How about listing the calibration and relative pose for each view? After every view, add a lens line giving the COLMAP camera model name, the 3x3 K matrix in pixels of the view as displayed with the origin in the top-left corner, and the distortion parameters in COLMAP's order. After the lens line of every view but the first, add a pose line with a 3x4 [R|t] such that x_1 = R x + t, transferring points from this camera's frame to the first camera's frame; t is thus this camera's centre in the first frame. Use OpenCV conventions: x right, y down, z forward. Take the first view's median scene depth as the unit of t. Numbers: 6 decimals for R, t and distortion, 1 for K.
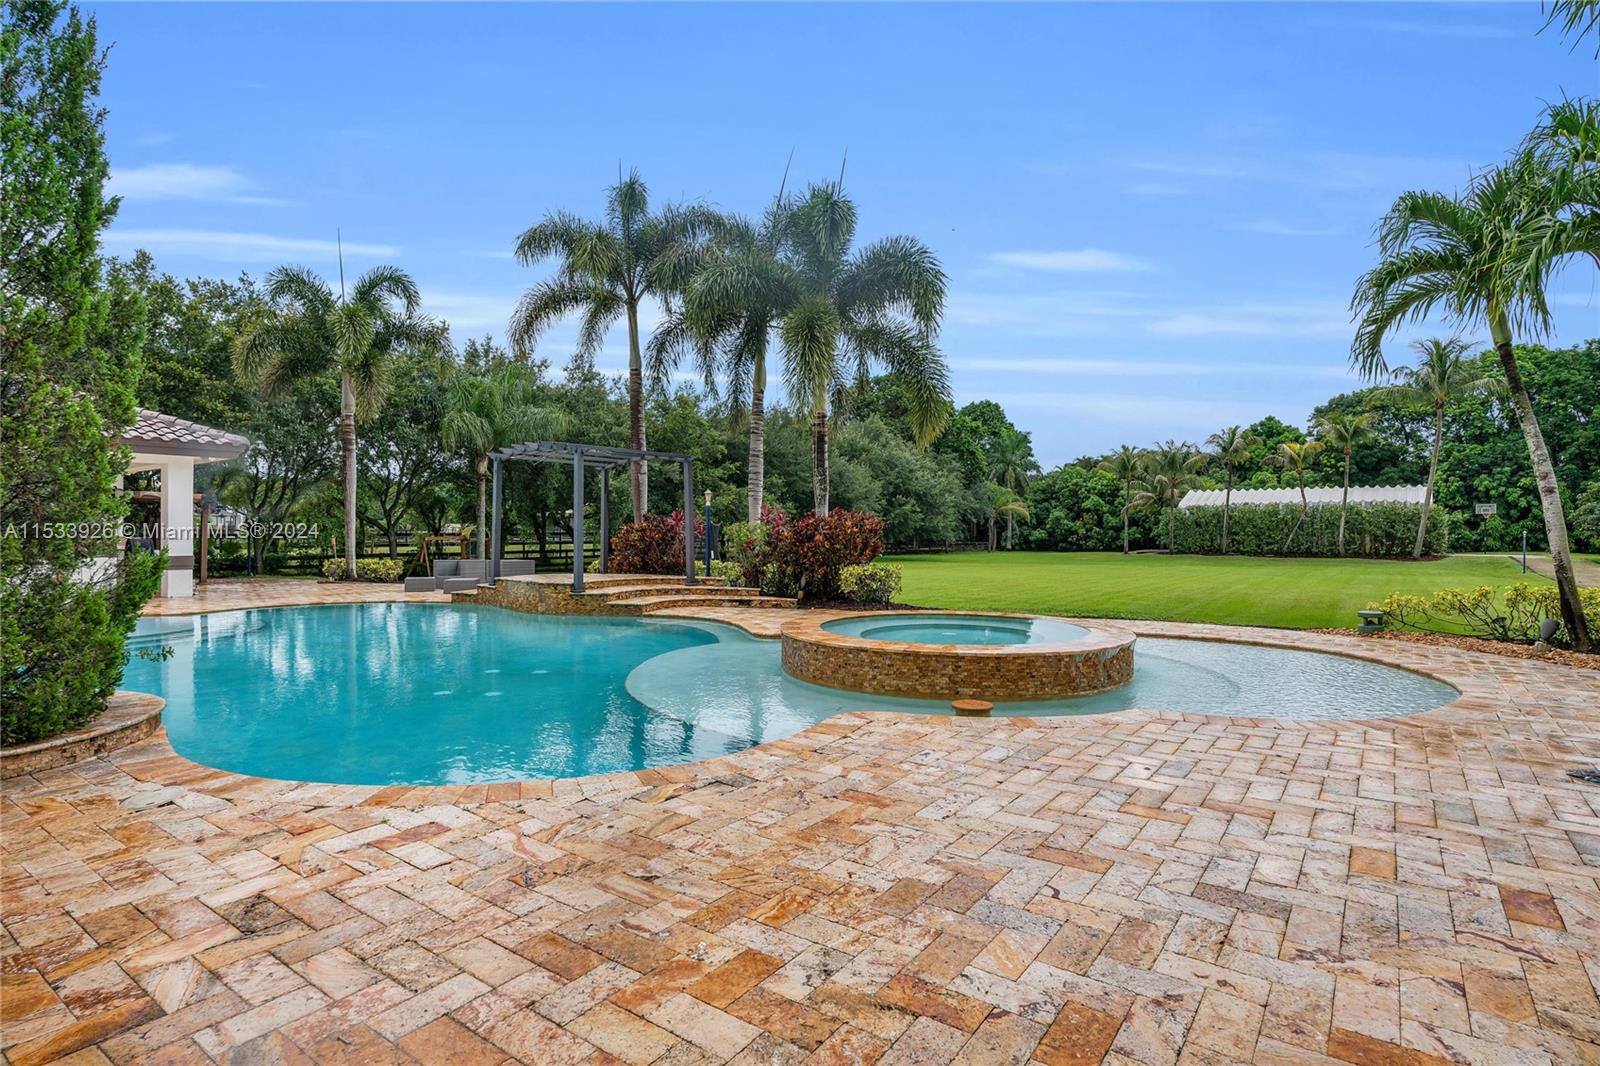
lens RADIAL K [[812.0, 0, 800.0], [0, 812.0, 533.0], [0, 0, 1]] dist [-0.000536, -0.000647]
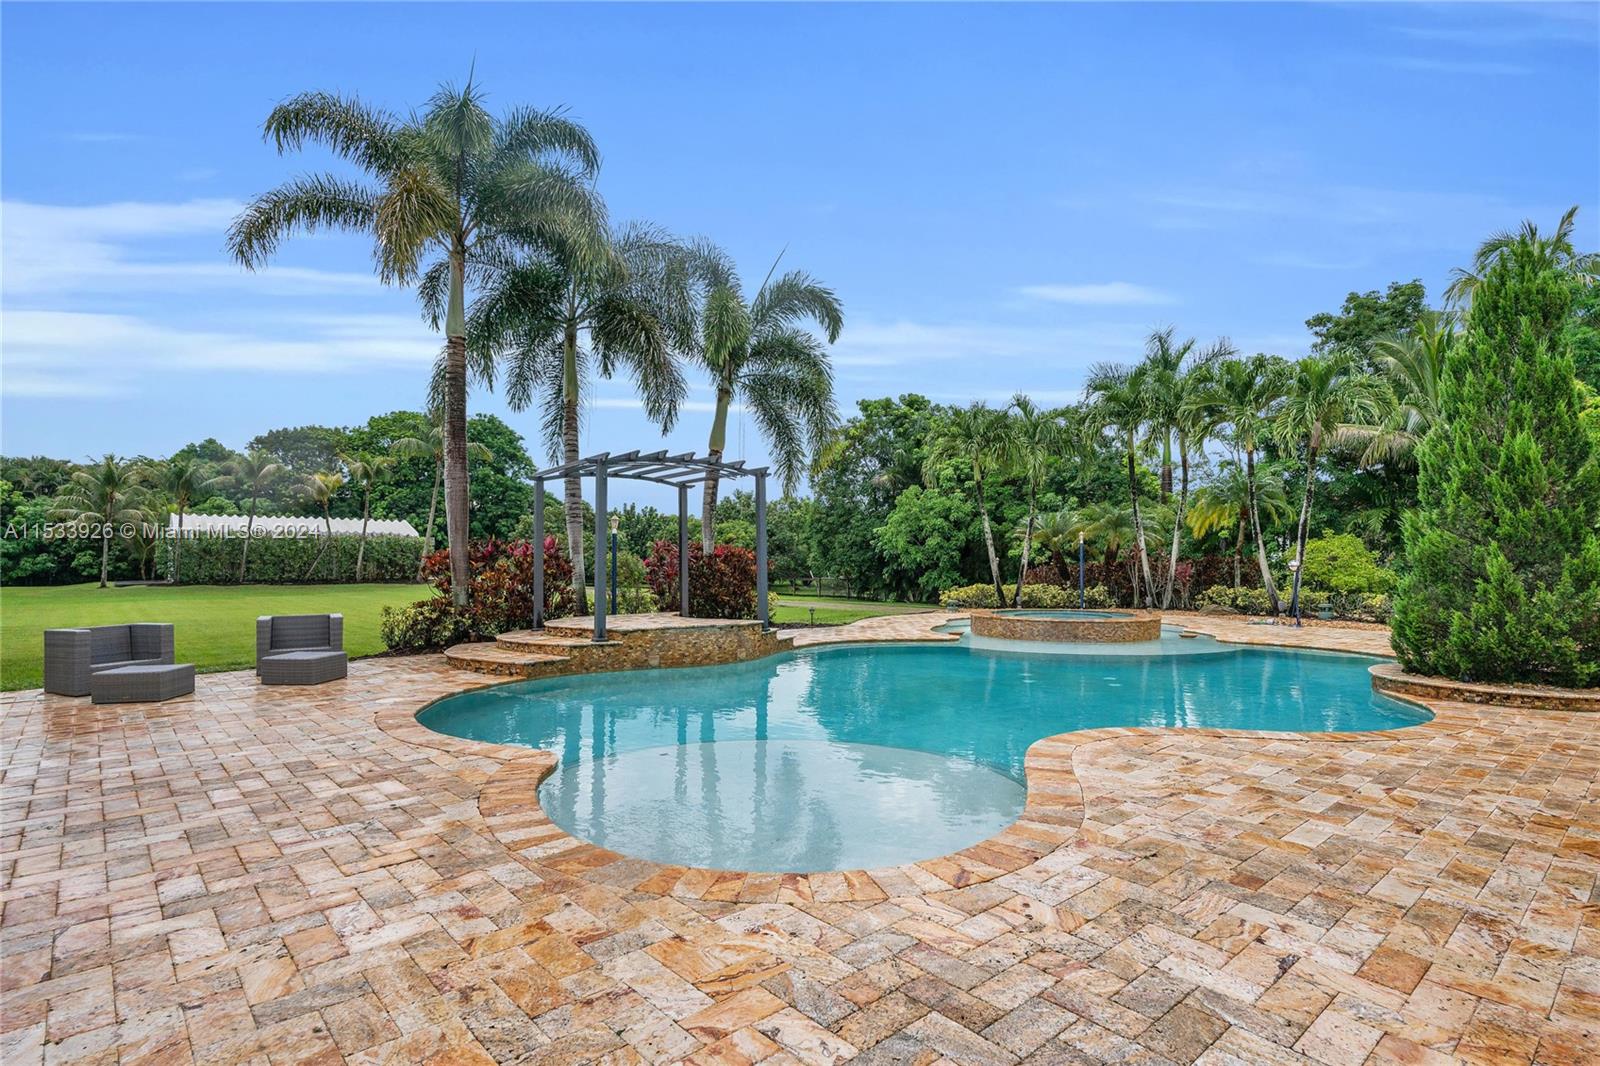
lens RADIAL K [[812.0, 0, 800.0], [0, 812.0, 533.0], [0, 0, 1]] dist [-0.000536, -0.000647]
pose [[0.219087, 0.029882, 0.975248, -0.249204], [0.001202, 0.999522, -0.030896, -0.002640], [-0.975705, 0.007941, 0.218946, 0.144214]]
